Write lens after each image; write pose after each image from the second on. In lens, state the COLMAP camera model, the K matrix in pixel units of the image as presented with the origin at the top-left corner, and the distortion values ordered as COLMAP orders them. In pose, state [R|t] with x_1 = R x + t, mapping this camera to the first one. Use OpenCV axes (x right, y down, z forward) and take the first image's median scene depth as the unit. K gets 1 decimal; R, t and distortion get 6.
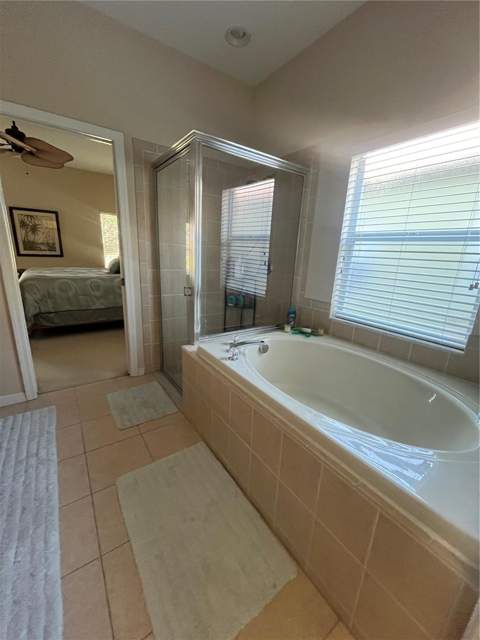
lens RADIAL K [[260.3, 0, 240.0], [0, 260.3, 320.0], [0, 0, 1]] dist [-0.000339, 0.000536]
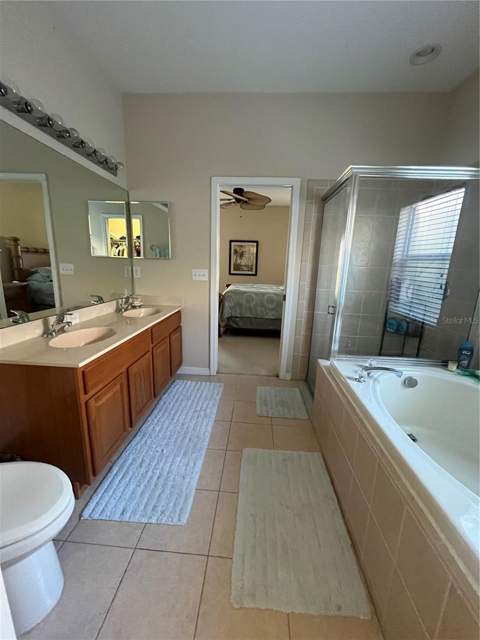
lens RADIAL K [[260.3, 0, 240.0], [0, 260.3, 320.0], [0, 0, 1]] dist [-0.000339, 0.000536]
pose [[0.781059, 0.114549, -0.613861, 0.123983], [-0.156644, 0.987541, -0.015031, 0.004126], [0.604491, 0.107897, 0.789271, -0.052032]]
